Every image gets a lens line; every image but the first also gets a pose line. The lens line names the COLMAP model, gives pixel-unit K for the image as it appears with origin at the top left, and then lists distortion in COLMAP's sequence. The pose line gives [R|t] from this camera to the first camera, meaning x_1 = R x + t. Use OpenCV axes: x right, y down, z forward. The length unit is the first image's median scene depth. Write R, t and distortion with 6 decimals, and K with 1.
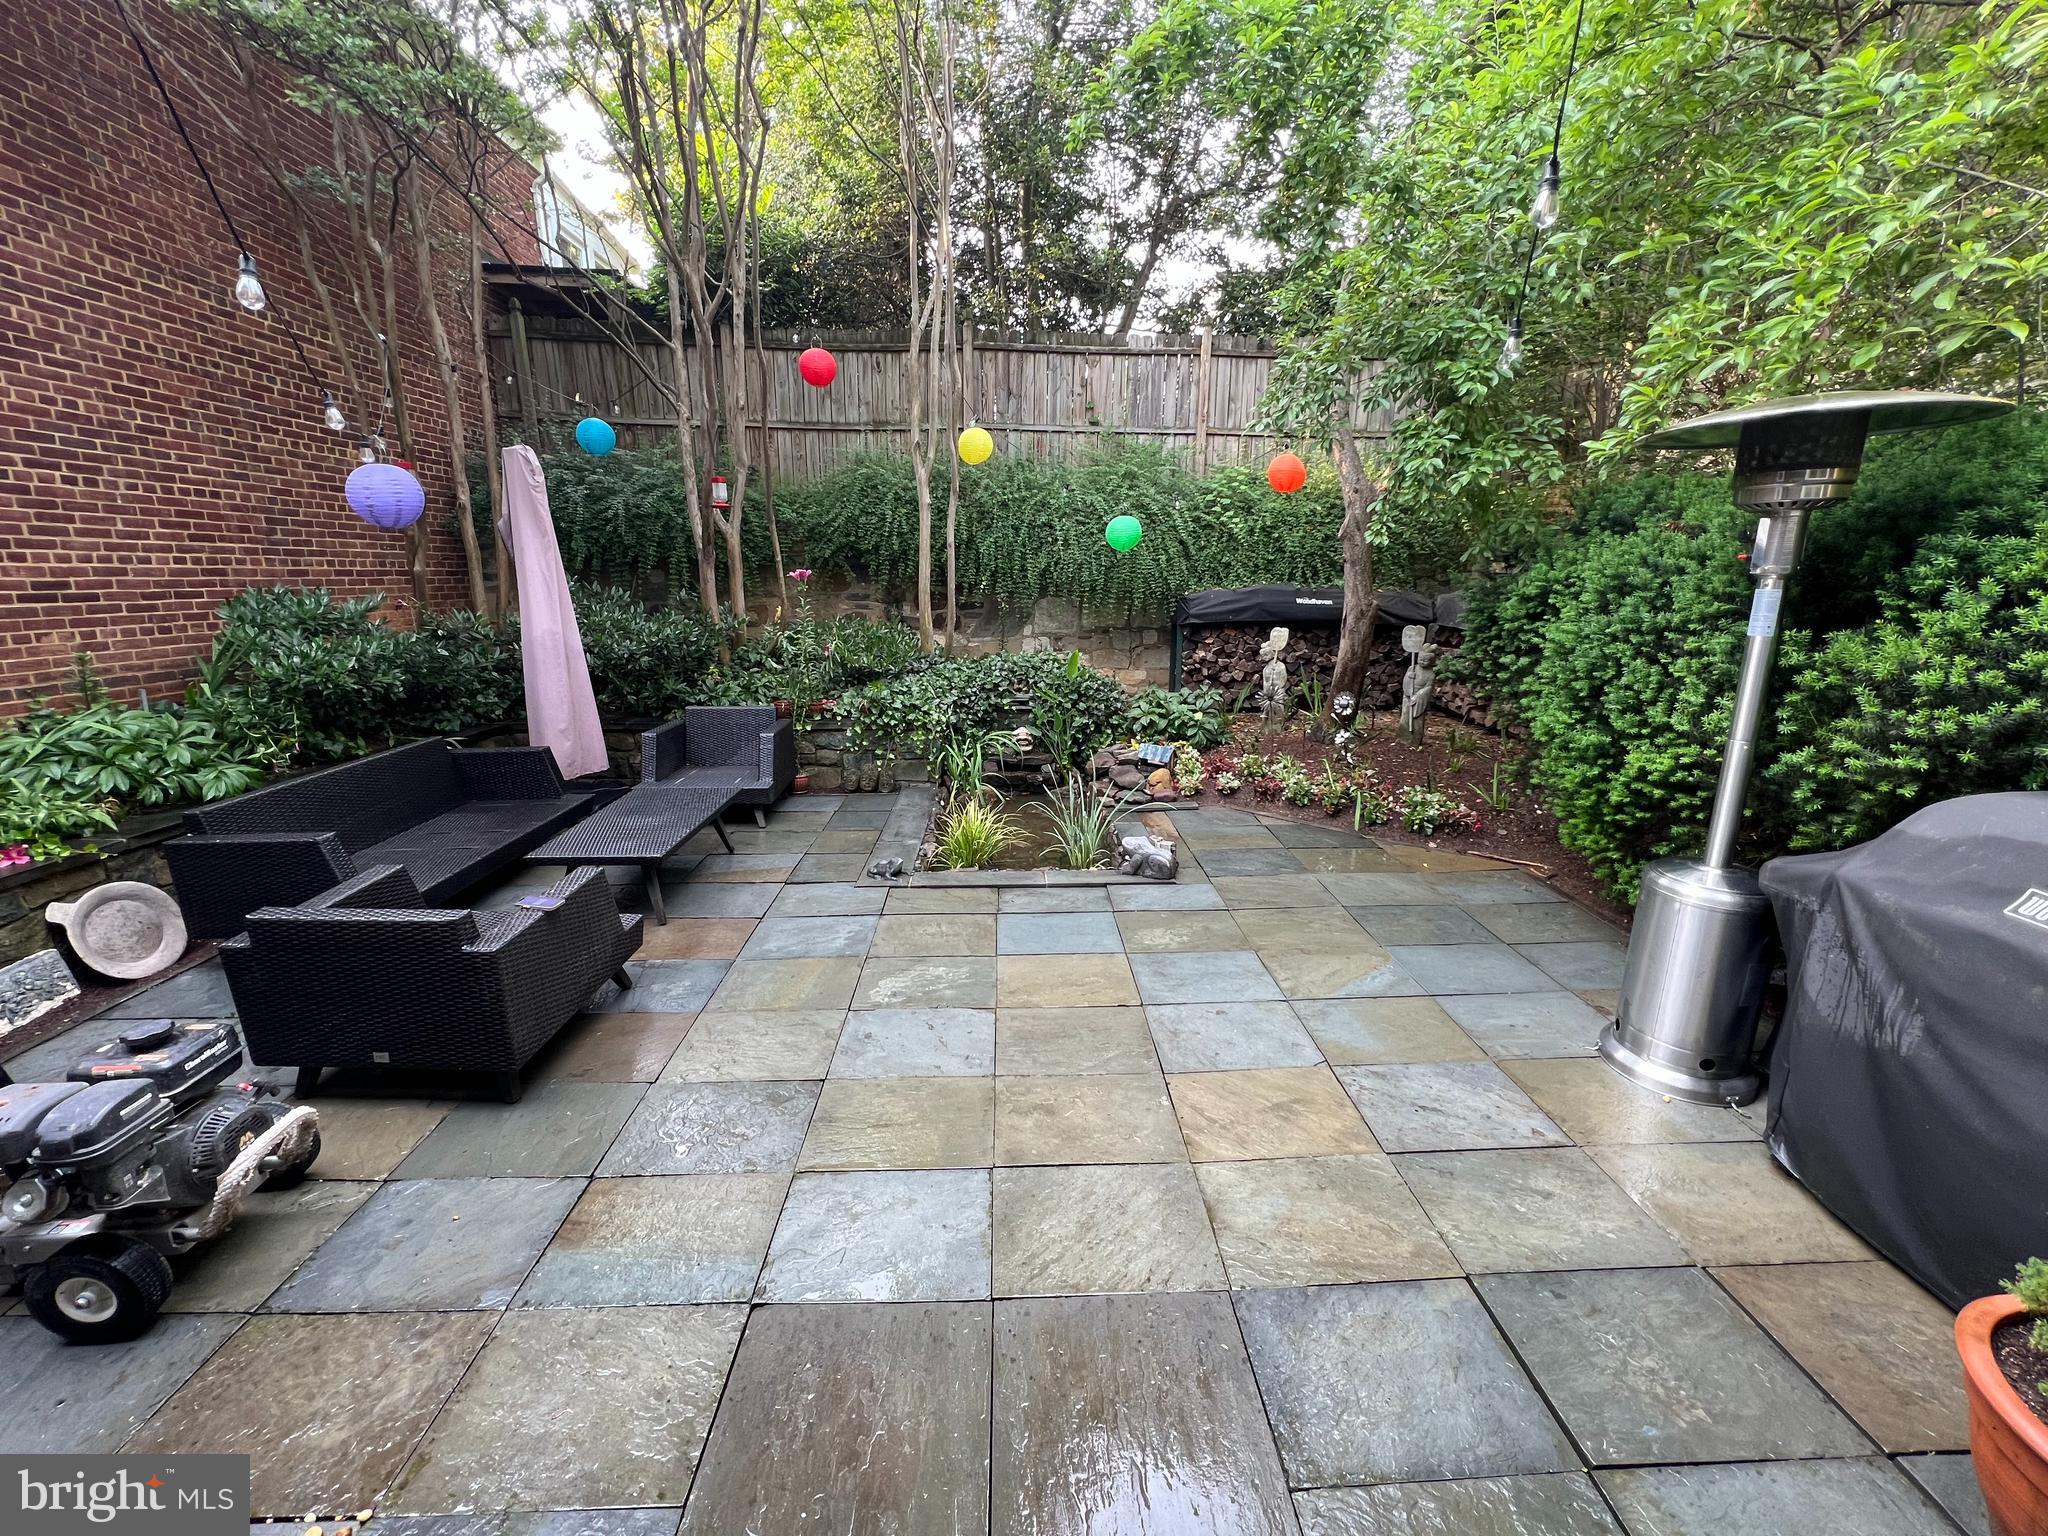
lens RADIAL K [[821.2, 0, 1024.1], [0, 821.2, 770.8], [0, 0, 1]] dist [-0.002732, 0.000061]
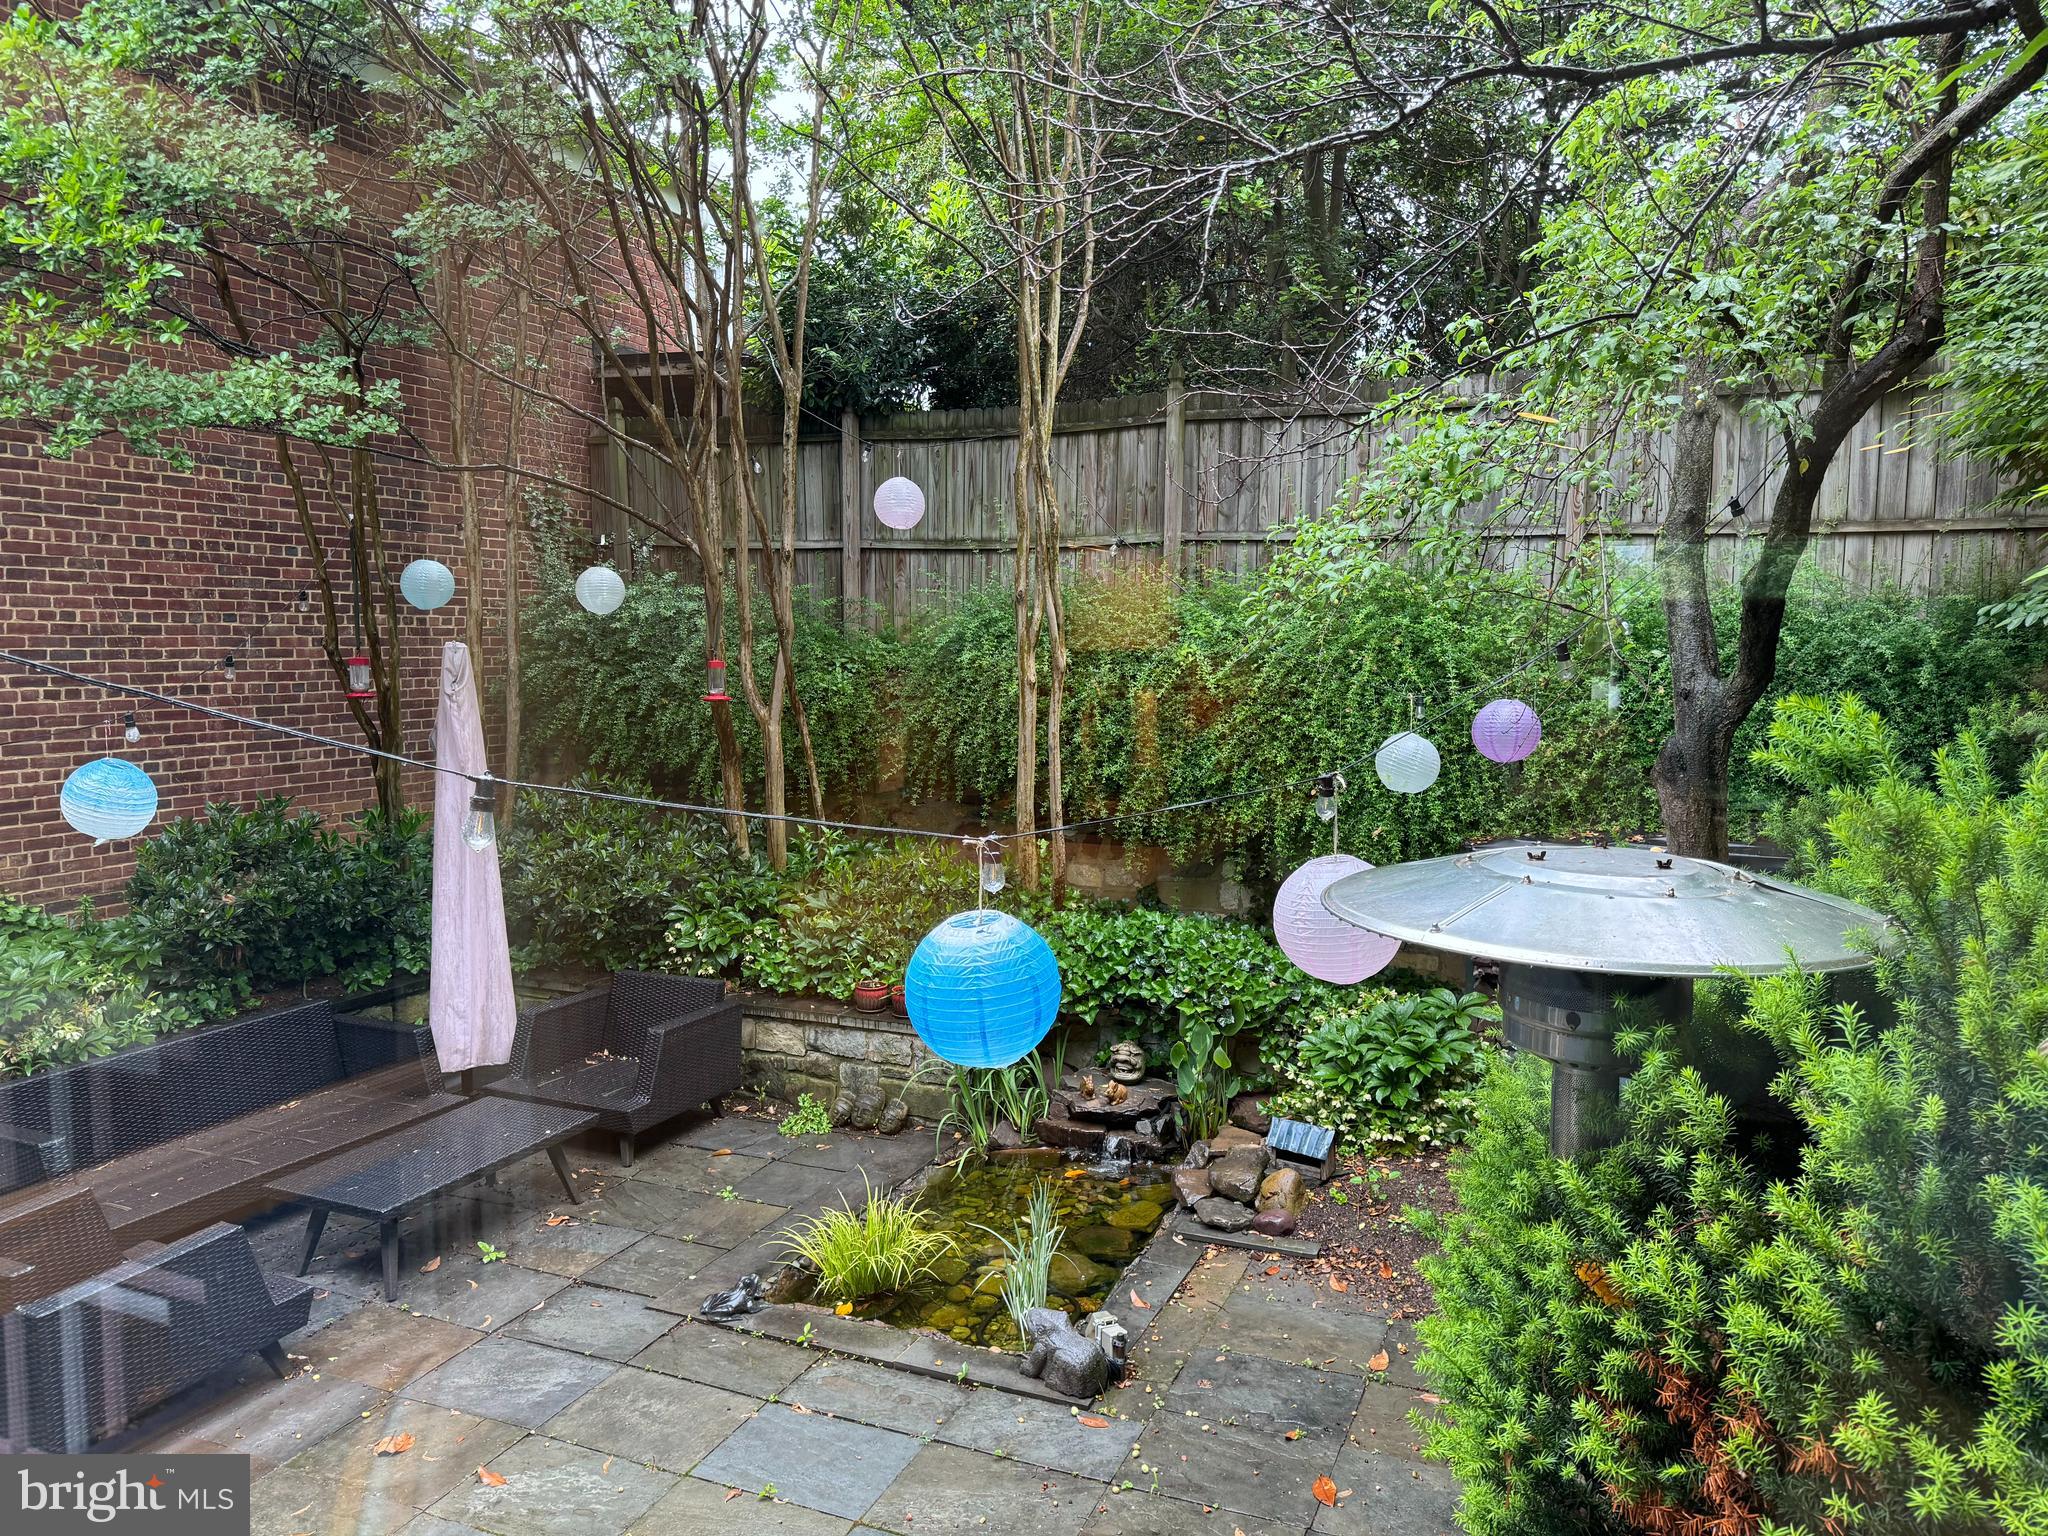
lens RADIAL K [[1462.5, 0, 1025.3], [0, 1462.5, 766.3], [0, 0, 1]] dist [-0.004306, -0.005156]
pose [[0.905046, 0.040124, -0.423416, 0.509373], [-0.103175, 0.986516, -0.127050, -0.160678], [0.412609, 0.158672, 0.896982, -0.026892]]
